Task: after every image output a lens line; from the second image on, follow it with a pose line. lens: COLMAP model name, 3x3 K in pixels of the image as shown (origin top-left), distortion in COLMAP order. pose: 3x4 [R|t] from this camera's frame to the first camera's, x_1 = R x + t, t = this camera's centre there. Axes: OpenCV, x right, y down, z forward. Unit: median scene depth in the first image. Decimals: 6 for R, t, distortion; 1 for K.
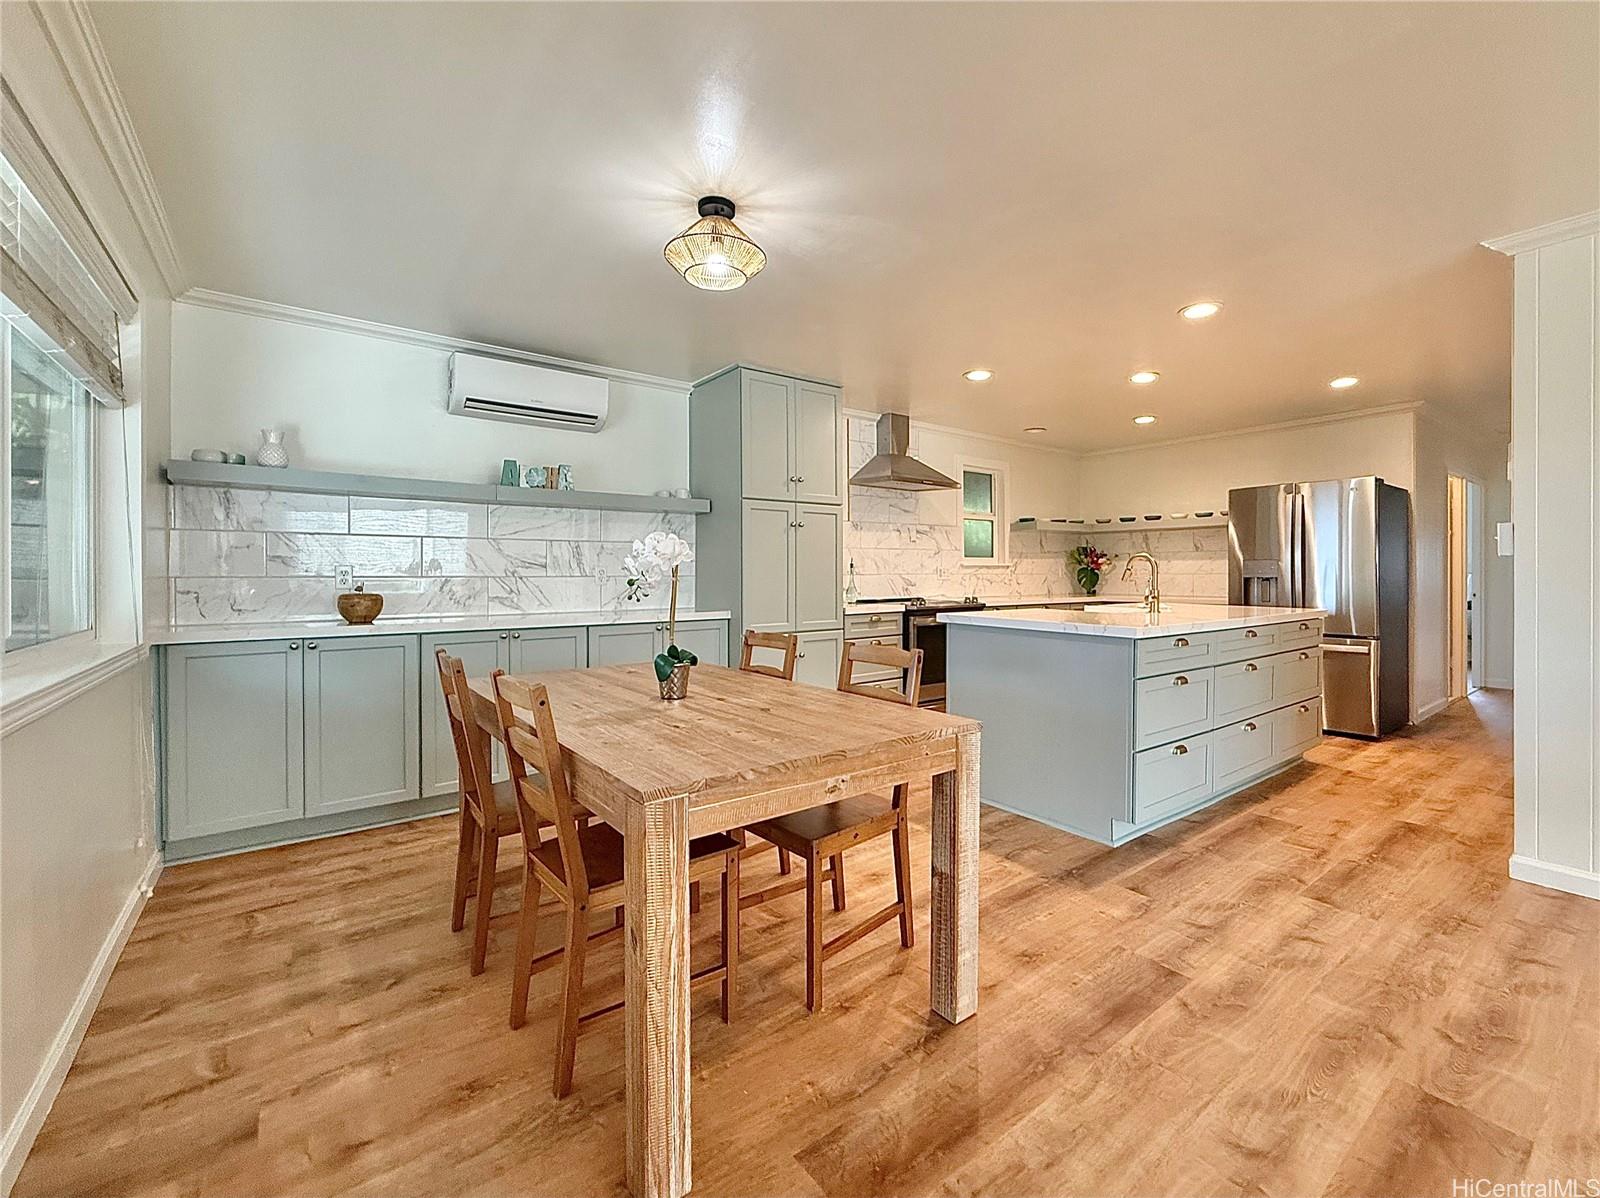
lens RADIAL K [[664.0, 0, 810.1], [0, 664.0, 585.5], [0, 0, 1]] dist [-0.000885, 0.000128]
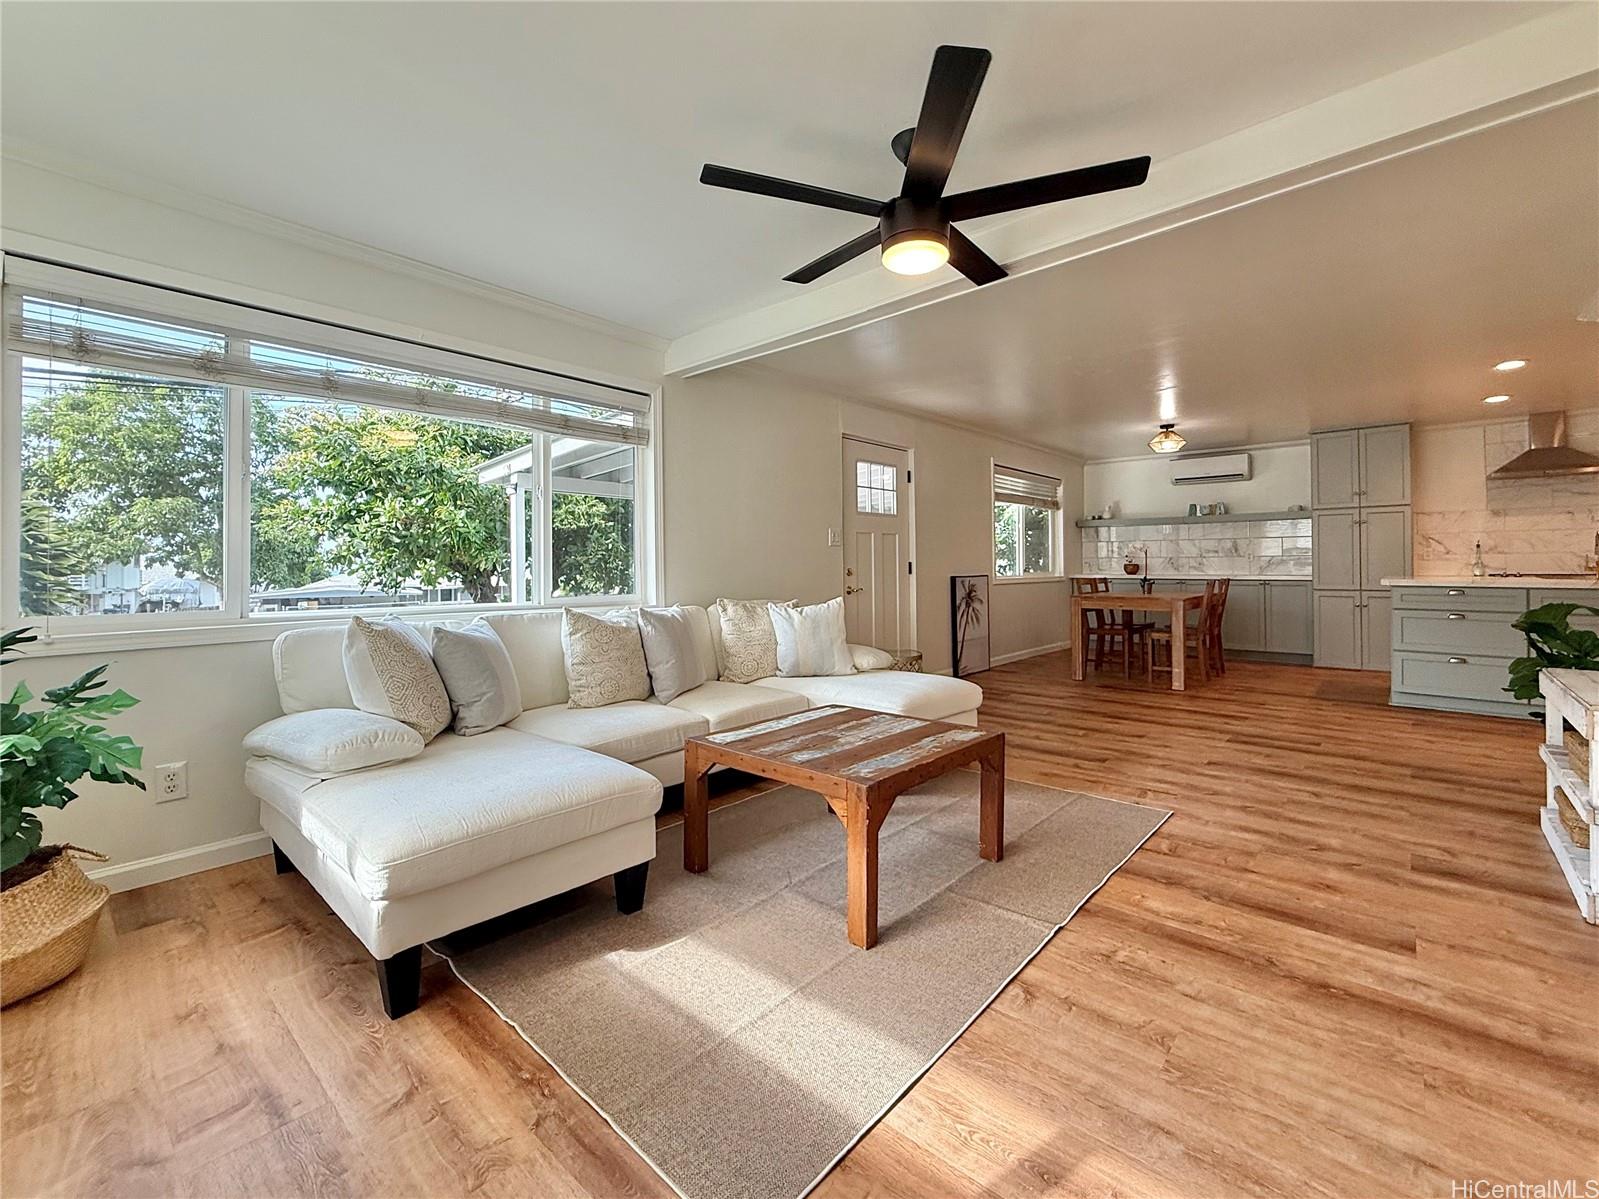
lens RADIAL K [[663.6, 0, 811.6], [0, 663.6, 602.0], [0, 0, 1]] dist [-0.000885, 0.000128]
pose [[0.180918, 0.053969, -0.982016, 1.436939], [-0.016364, 0.998520, 0.051861, 0.041616], [0.983362, 0.006687, 0.181533, -0.612896]]
